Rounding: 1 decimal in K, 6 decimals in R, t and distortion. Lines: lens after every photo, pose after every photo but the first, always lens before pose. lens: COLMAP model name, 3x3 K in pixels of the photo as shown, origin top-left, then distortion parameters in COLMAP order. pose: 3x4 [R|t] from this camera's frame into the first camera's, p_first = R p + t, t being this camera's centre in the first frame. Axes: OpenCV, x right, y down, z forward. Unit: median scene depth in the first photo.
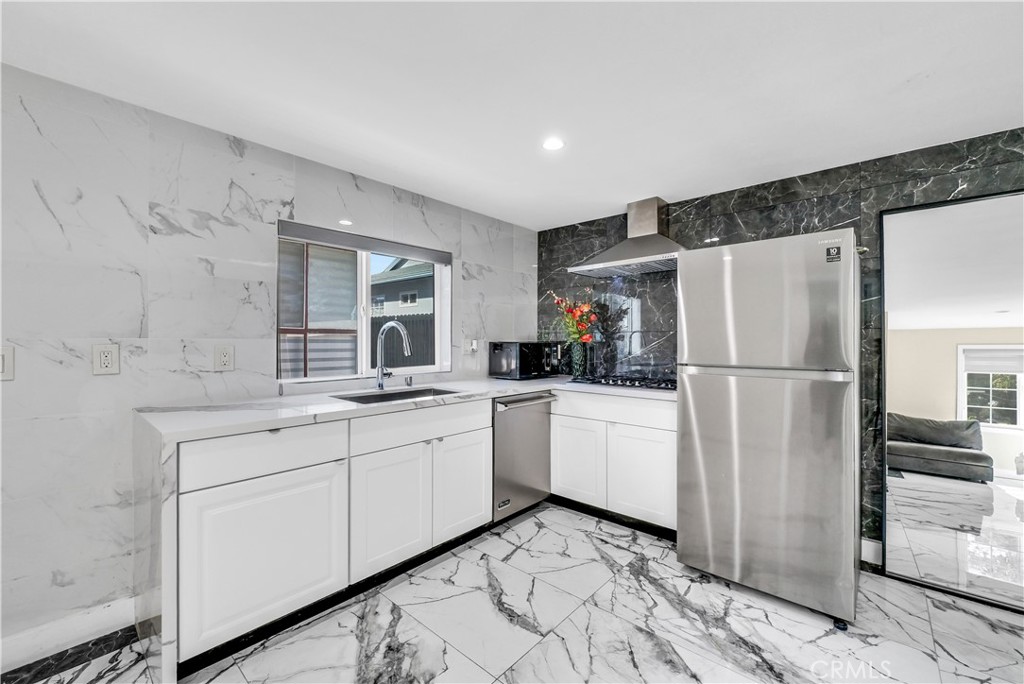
lens RADIAL K [[415.9, 0, 510.6], [0, 415.9, 340.1], [0, 0, 1]] dist [-0.003101, 0.000415]
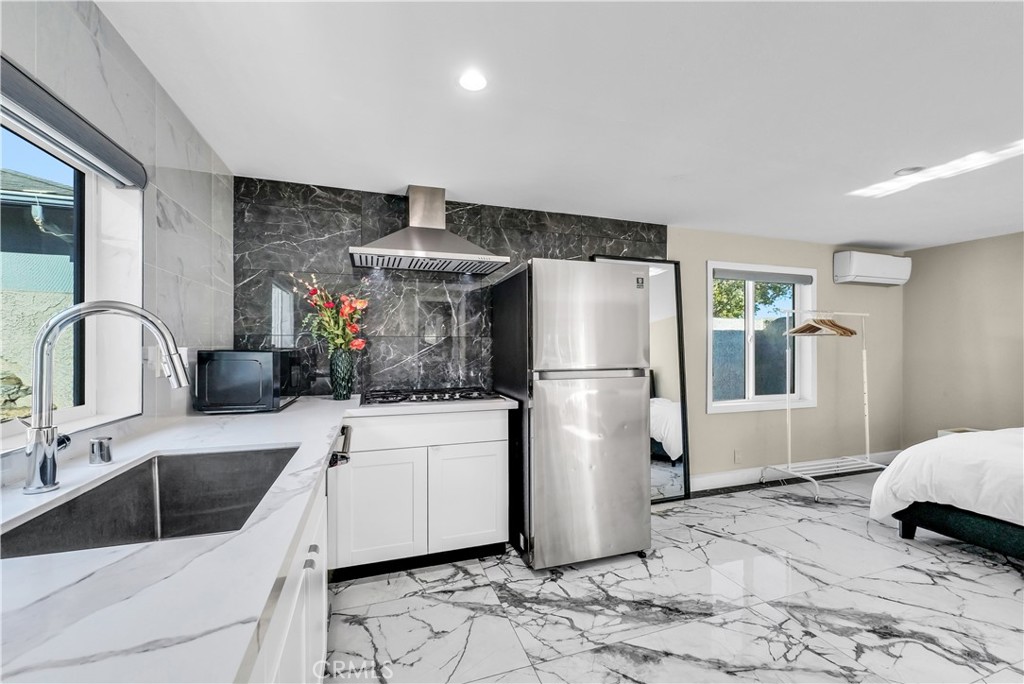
lens RADIAL K [[415.9, 0, 514.9], [0, 415.9, 347.2], [0, 0, 1]] dist [-0.003101, 0.000415]
pose [[0.496844, -0.003096, 0.867834, -0.475806], [-0.000299, 0.999993, 0.003739, -0.002126], [-0.867840, -0.002117, 0.496840, 0.542815]]
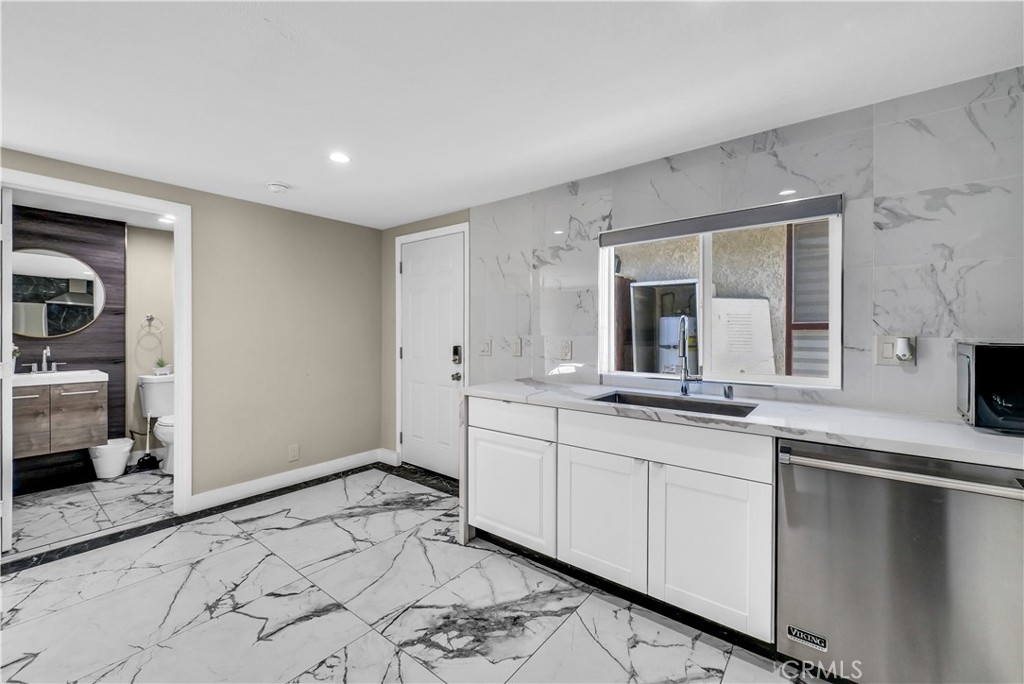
lens RADIAL K [[415.9, 0, 513.1], [0, 415.9, 335.7], [0, 0, 1]] dist [-0.003101, 0.000415]
pose [[0.062925, -0.002053, -0.998016, 0.494116], [-0.004427, 0.999987, -0.002336, 0.000981], [0.998008, 0.004565, 0.062915, 0.567412]]
